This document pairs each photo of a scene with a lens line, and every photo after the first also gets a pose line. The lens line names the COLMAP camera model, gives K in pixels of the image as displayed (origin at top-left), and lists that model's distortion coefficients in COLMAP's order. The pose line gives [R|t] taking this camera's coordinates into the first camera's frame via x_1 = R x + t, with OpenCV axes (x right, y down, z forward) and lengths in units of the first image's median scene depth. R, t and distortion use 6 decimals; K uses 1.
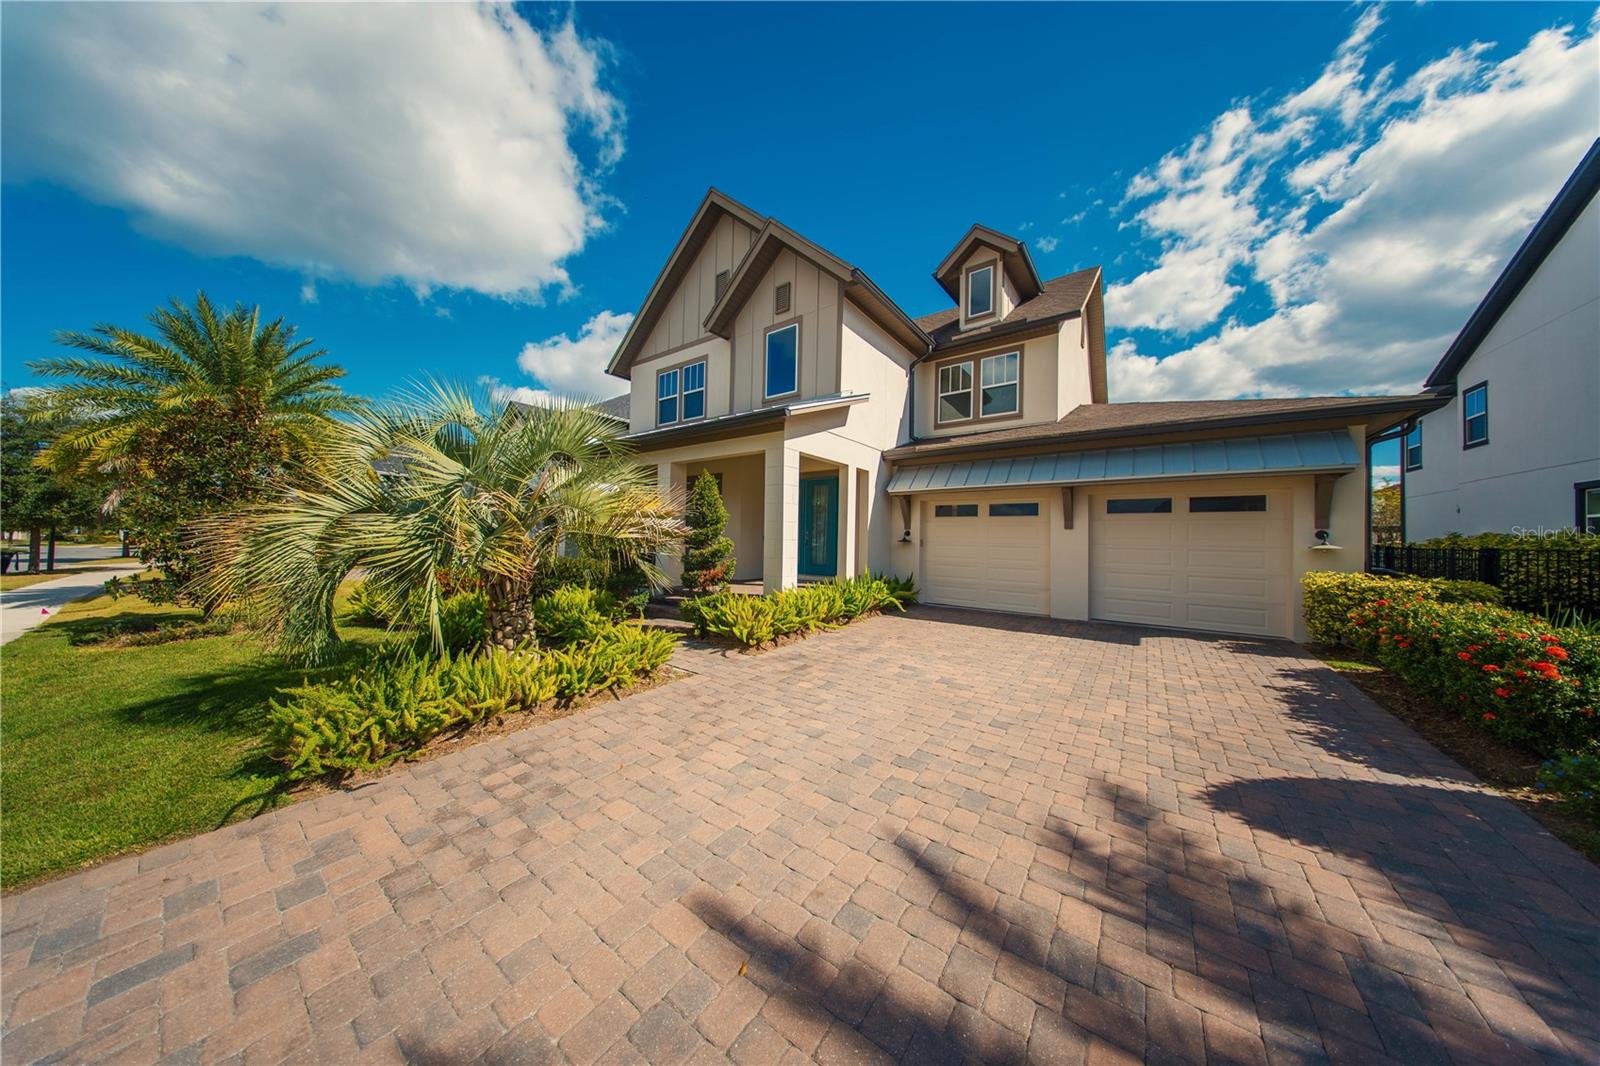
lens RADIAL K [[468.6, 0, 803.9], [0, 468.6, 531.4], [0, 0, 1]] dist [-0.004001, -0.000476]
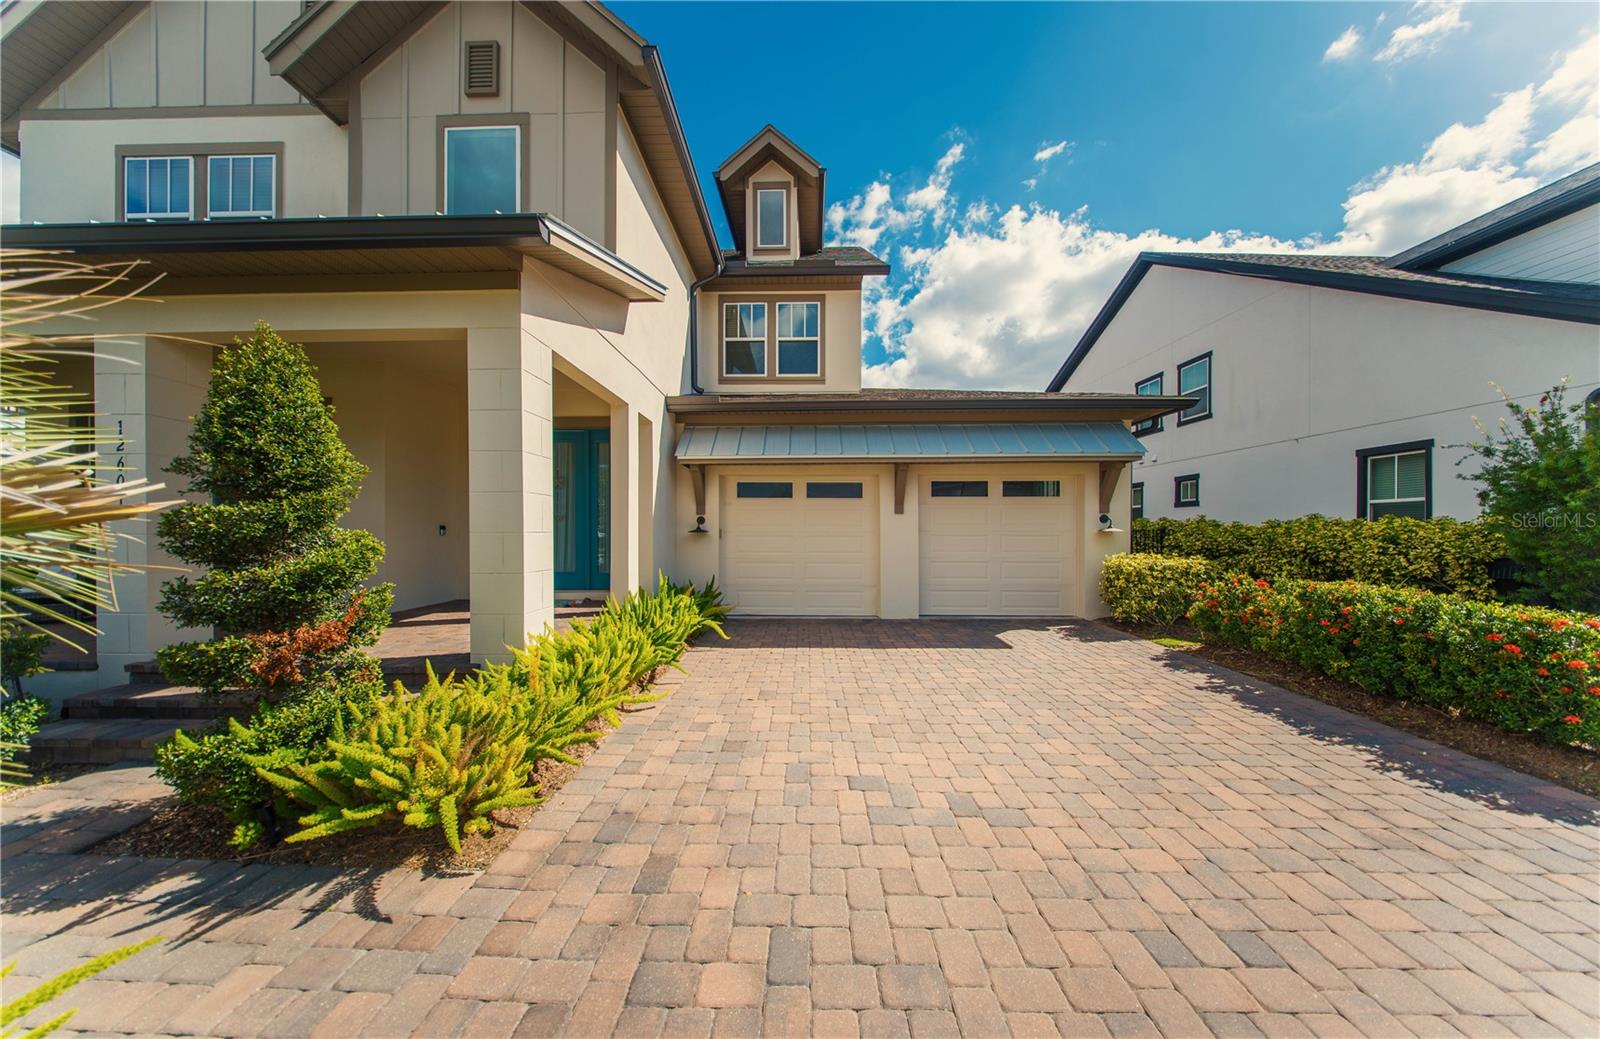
lens RADIAL K [[466.5, 0, 790.0], [0, 466.5, 532.0], [0, 0, 1]] dist [-0.002009, -0.000591]
pose [[0.820490, -0.019636, 0.571324, -0.075993], [0.006392, 0.999663, 0.025177, 0.005967], [-0.571626, -0.017005, 0.820338, 0.402081]]
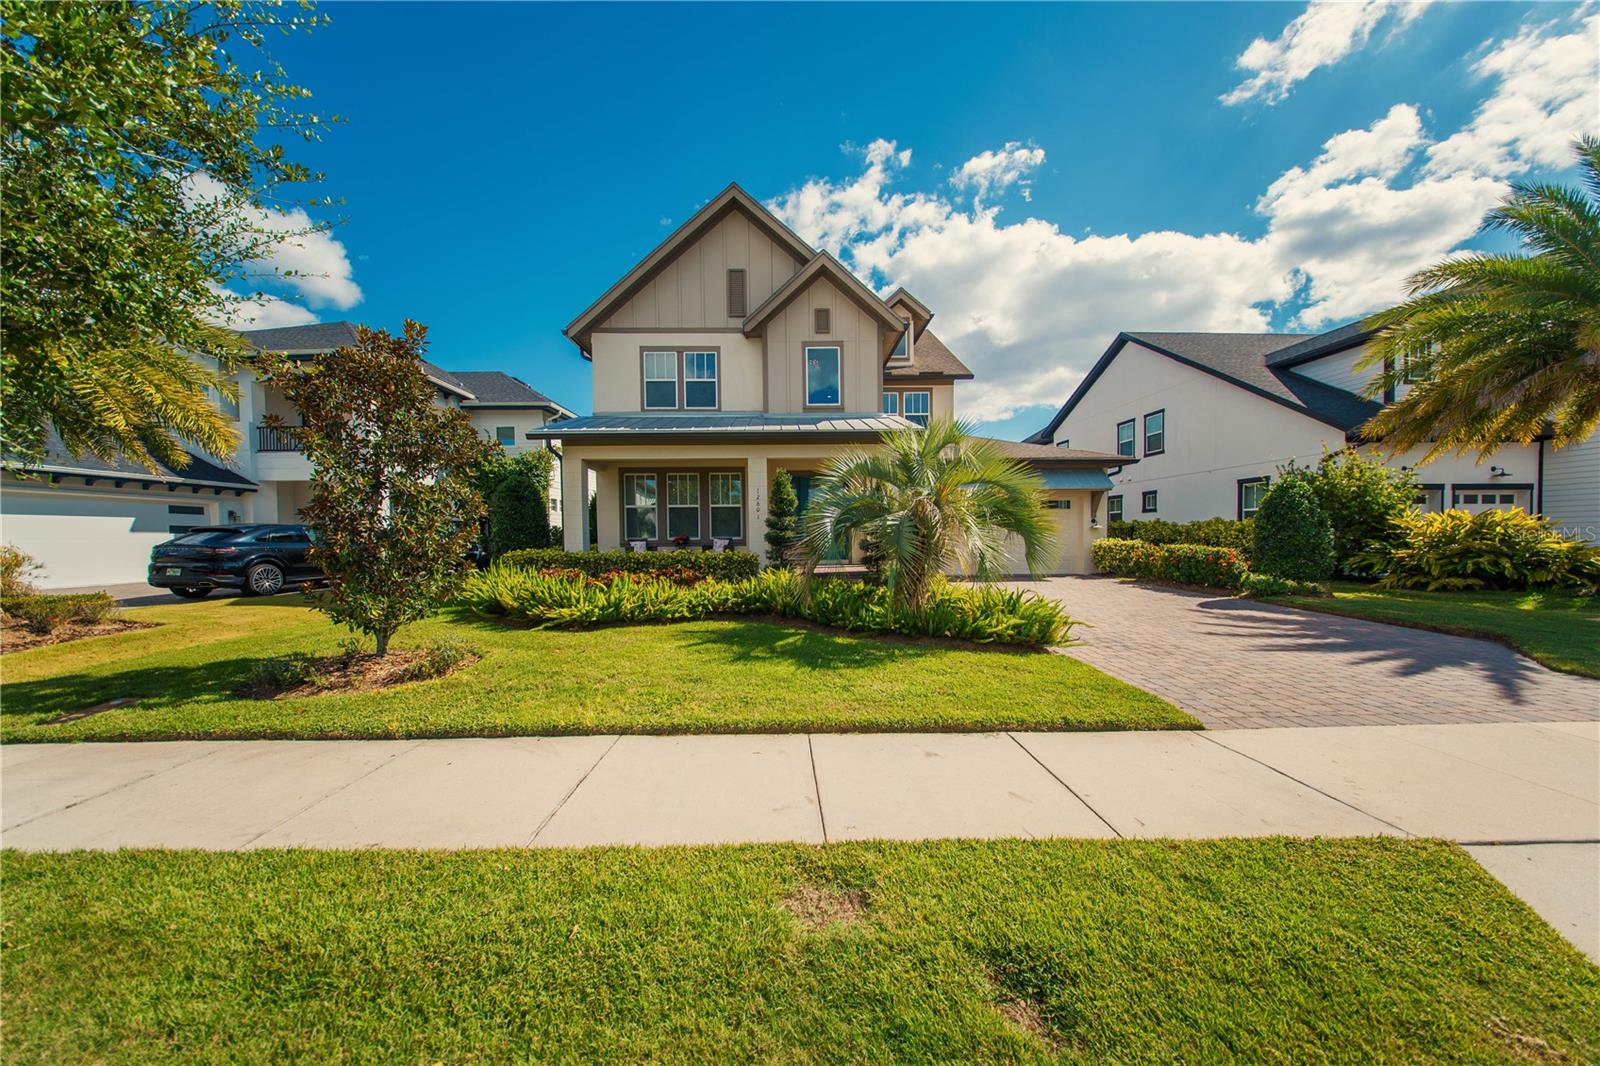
lens RADIAL K [[513.8, 0, 793.5], [0, 513.8, 541.8], [0, 0, 1]] dist [0.001721, 0.000021]
pose [[0.787134, -0.030908, 0.616007, -0.977496], [0.012812, 0.999347, 0.033771, 0.006191], [-0.616649, -0.018690, 0.787016, 0.034082]]
